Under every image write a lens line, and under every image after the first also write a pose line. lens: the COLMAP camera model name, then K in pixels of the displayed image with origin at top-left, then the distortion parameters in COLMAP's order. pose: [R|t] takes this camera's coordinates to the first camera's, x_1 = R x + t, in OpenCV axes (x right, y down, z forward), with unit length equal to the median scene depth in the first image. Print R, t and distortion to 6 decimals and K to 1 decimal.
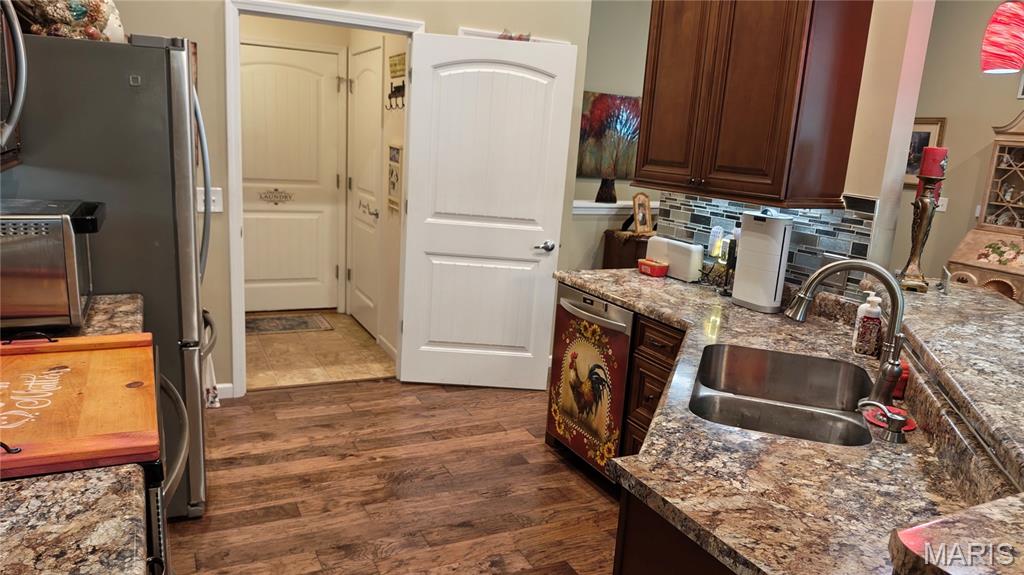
lens RADIAL K [[700.9, 0, 514.3], [0, 700.9, 298.2], [0, 0, 1]] dist [0.046907, -0.072399]
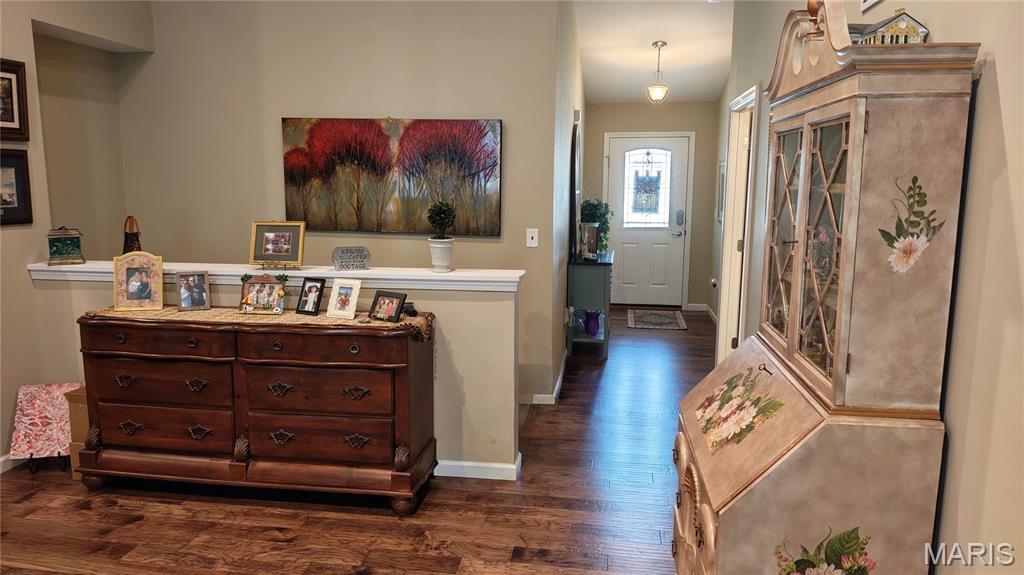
lens RADIAL K [[700.9, 0, 509.6], [0, 700.9, 290.3], [0, 0, 1]] dist [0.046907, -0.072399]
pose [[0.815540, 0.028884, -0.577980, 0.800261], [-0.080452, 0.994714, -0.063810, -0.089181], [0.573081, 0.098539, 0.813553, 0.590547]]
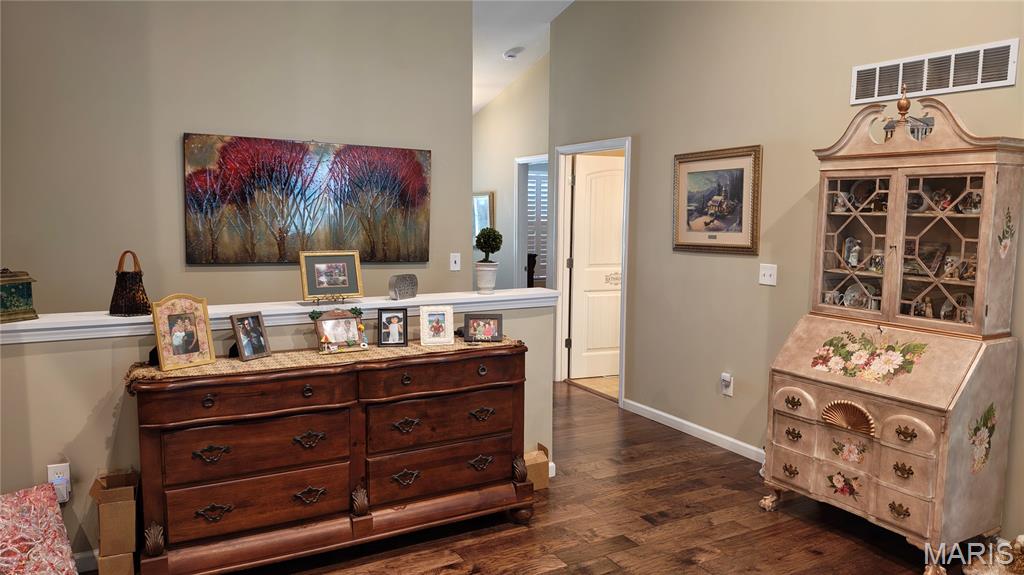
lens RADIAL K [[700.9, 0, 504.7], [0, 700.9, 288.7], [0, 0, 1]] dist [0.046907, -0.072399]
pose [[0.997562, -0.060239, 0.035227, 0.378451], [0.063875, 0.991500, -0.113350, -0.068977], [-0.028099, 0.115324, 0.992930, 0.404172]]
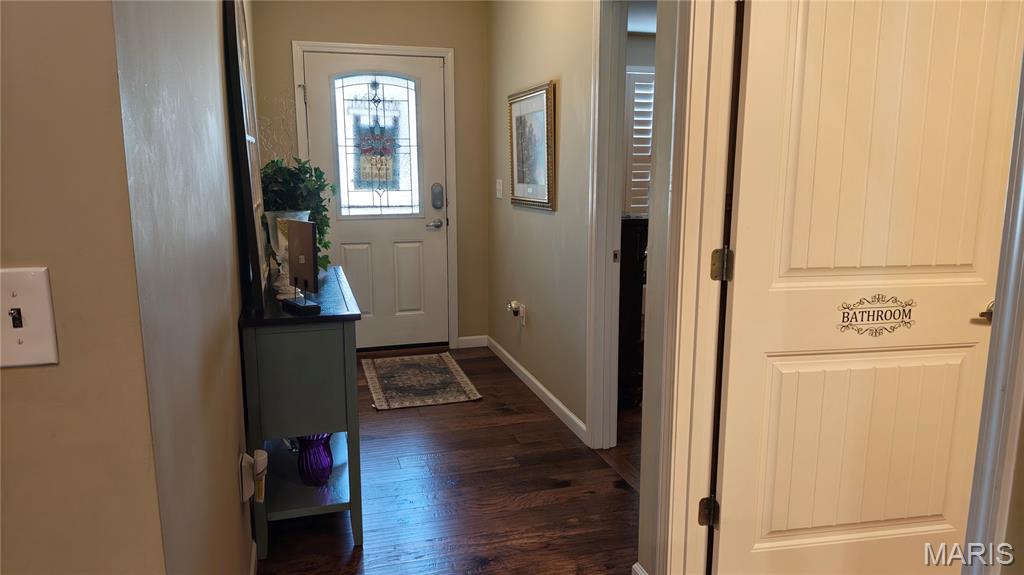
lens RADIAL K [[700.9, 0, 504.3], [0, 700.9, 286.1], [0, 0, 1]] dist [0.046907, -0.072399]
pose [[0.982645, -0.033803, -0.182389, 0.479485], [0.024041, 0.998171, -0.055472, -0.199389], [0.183931, 0.050124, 0.981660, 1.133258]]
